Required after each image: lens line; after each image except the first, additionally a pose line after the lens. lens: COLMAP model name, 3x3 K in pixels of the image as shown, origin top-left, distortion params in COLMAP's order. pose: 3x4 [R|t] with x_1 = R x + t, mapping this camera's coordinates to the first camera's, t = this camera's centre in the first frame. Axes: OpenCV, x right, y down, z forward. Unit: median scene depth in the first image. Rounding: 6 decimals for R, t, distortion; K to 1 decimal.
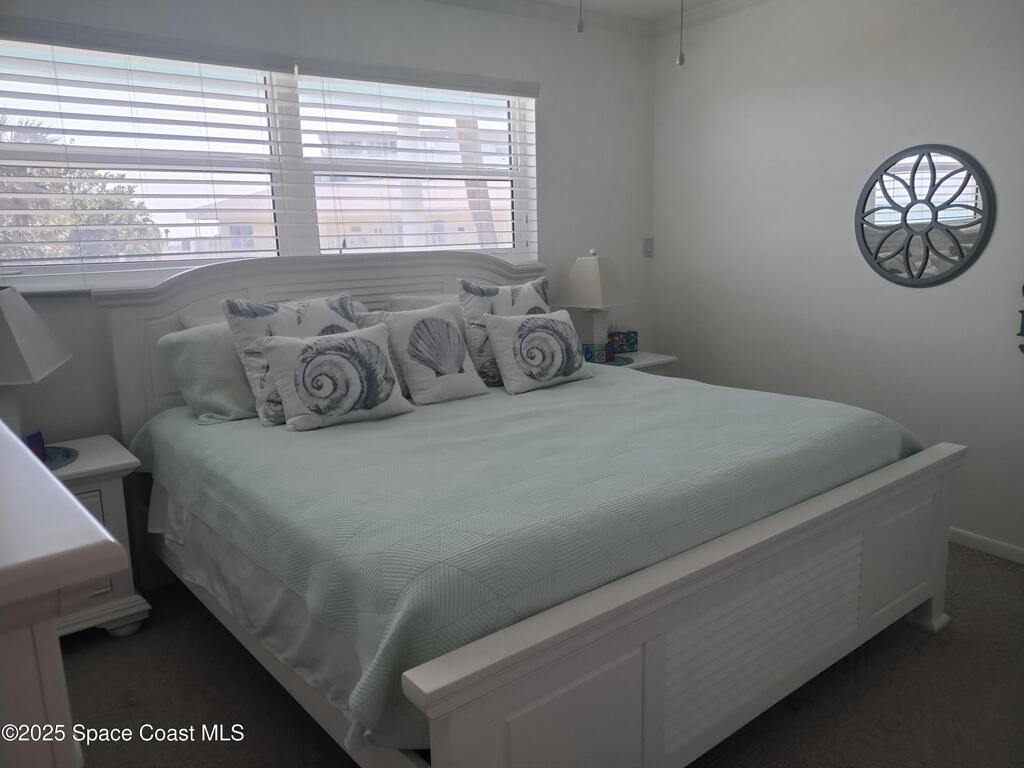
lens RADIAL K [[750.4, 0, 512.0], [0, 750.4, 384.0], [0, 0, 1]] dist [0.100182, -0.132911]
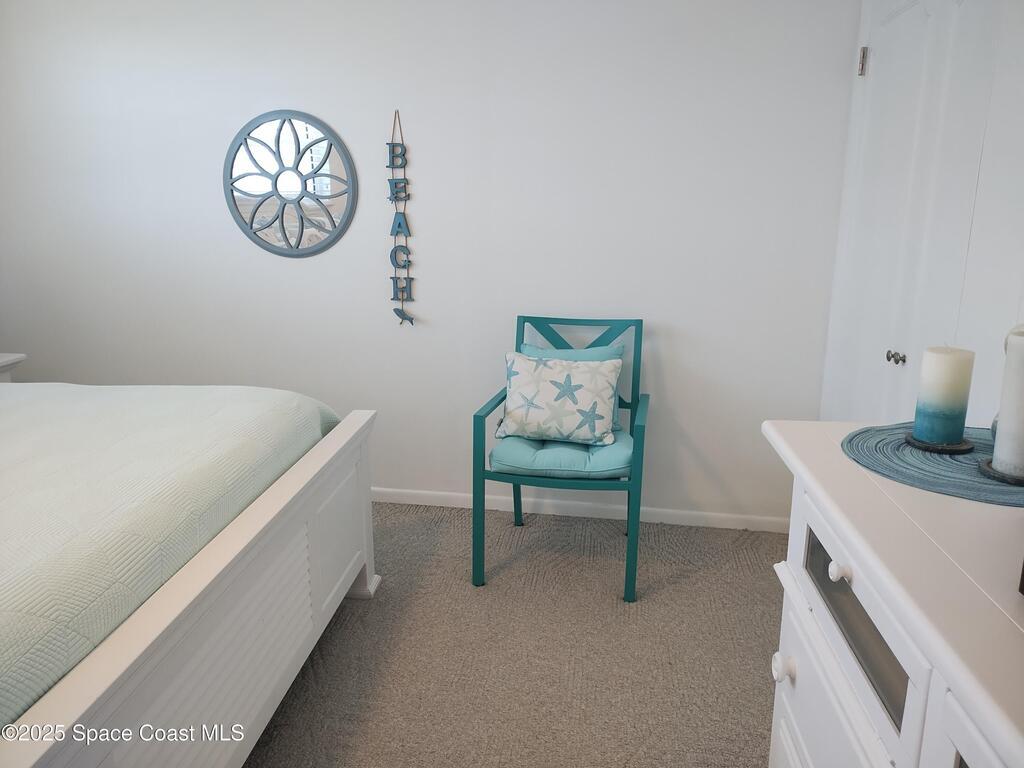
lens RADIAL K [[754.7, 0, 511.7], [0, 754.7, 380.5], [0, 0, 1]] dist [0.063265, -0.071012]
pose [[0.690271, -0.141926, 0.709495, 0.004110], [0.123032, 0.989317, 0.078202, -0.013352], [-0.713014, 0.033310, 0.700358, 0.126913]]
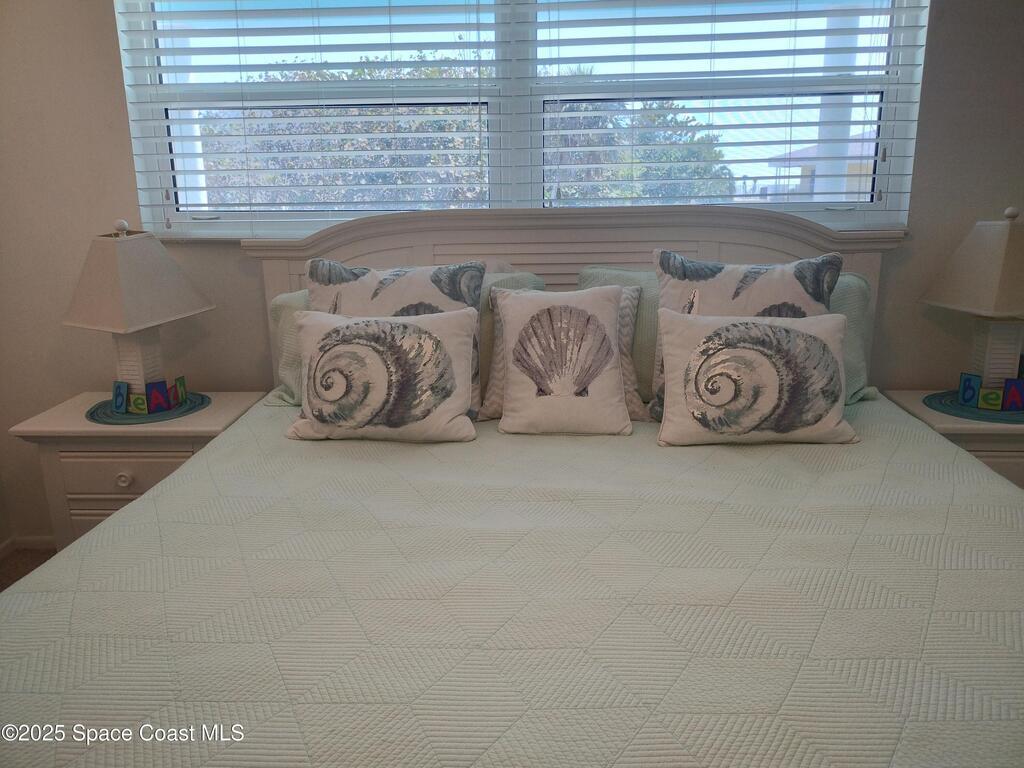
lens RADIAL K [[754.7, 0, 511.7], [0, 754.7, 380.5], [0, 0, 1]] dist [0.063265, -0.071012]
pose [[0.747713, 0.173814, -0.640870, 0.288202], [-0.134496, 0.984771, 0.110167, -0.087072], [0.650259, 0.003822, 0.759703, 0.440194]]
